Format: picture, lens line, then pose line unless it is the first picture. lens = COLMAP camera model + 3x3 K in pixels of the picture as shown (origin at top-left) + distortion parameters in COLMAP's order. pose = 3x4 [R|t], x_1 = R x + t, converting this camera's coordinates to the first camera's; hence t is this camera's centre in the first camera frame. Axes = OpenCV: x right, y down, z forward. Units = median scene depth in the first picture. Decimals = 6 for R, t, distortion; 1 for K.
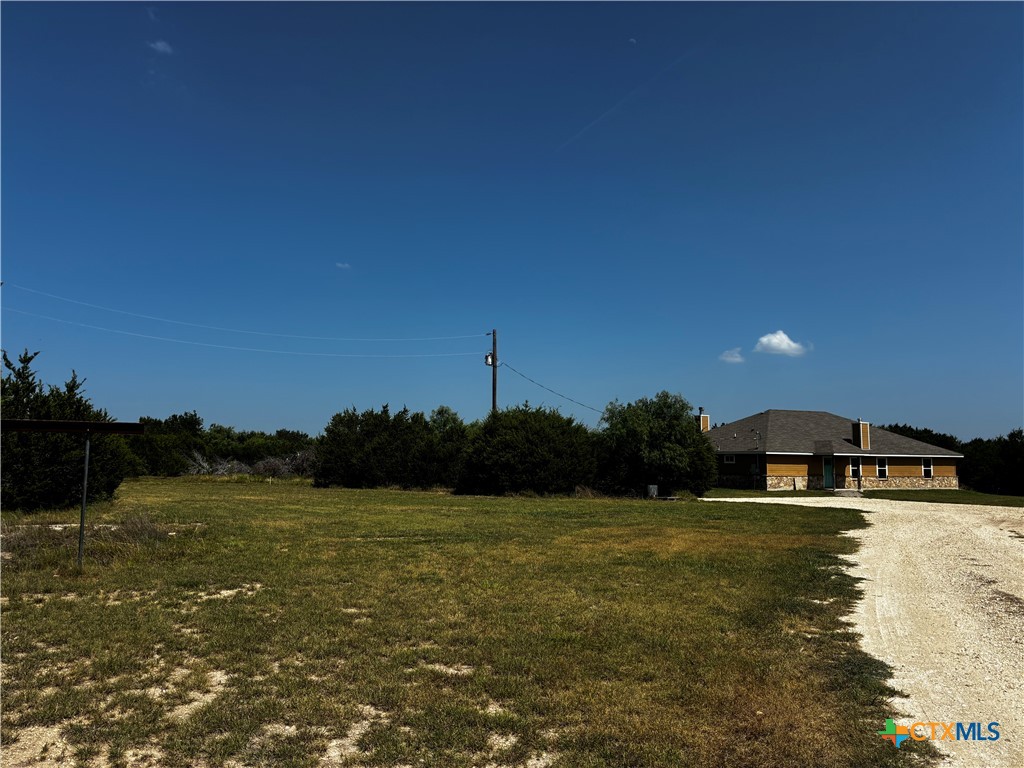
lens RADIAL K [[772.6, 0, 509.9], [0, 772.6, 384.9], [0, 0, 1]] dist [0.007272, -0.000702]
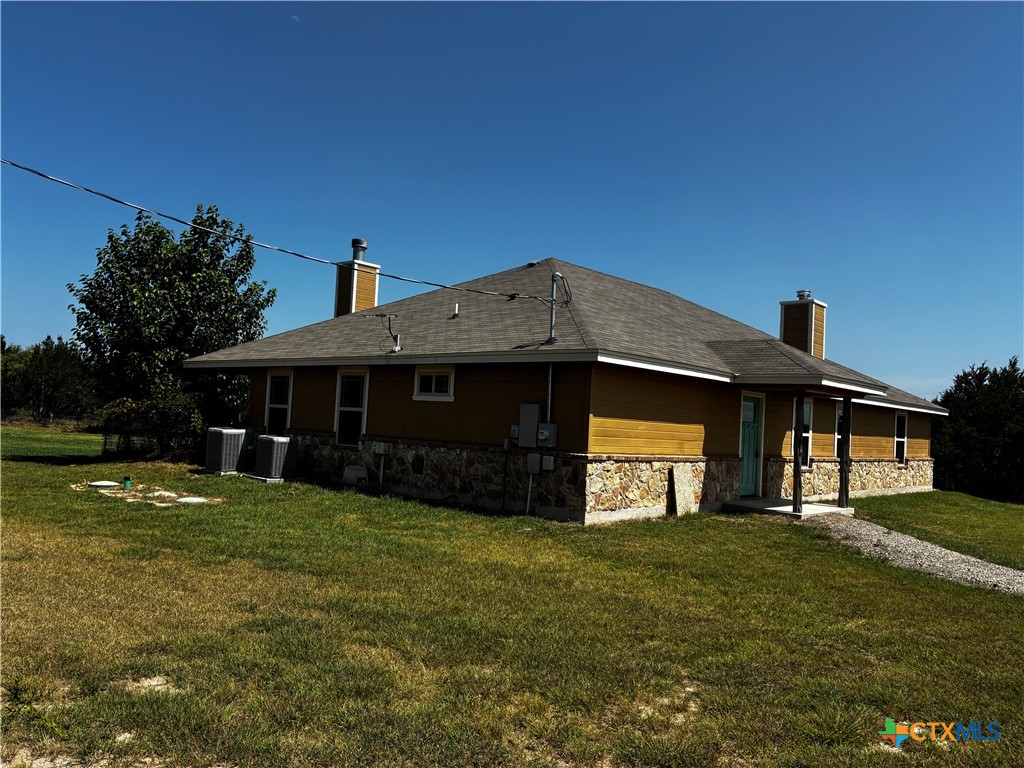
lens RADIAL K [[772.6, 0, 511.1], [0, 772.6, 384.7], [0, 0, 1]] dist [0.007272, -0.000702]
pose [[0.922819, 0.055953, 0.381150, 0.218306], [-0.076989, 0.996223, 0.040157, 0.086649], [-0.377463, -0.066402, 0.923641, 0.782245]]
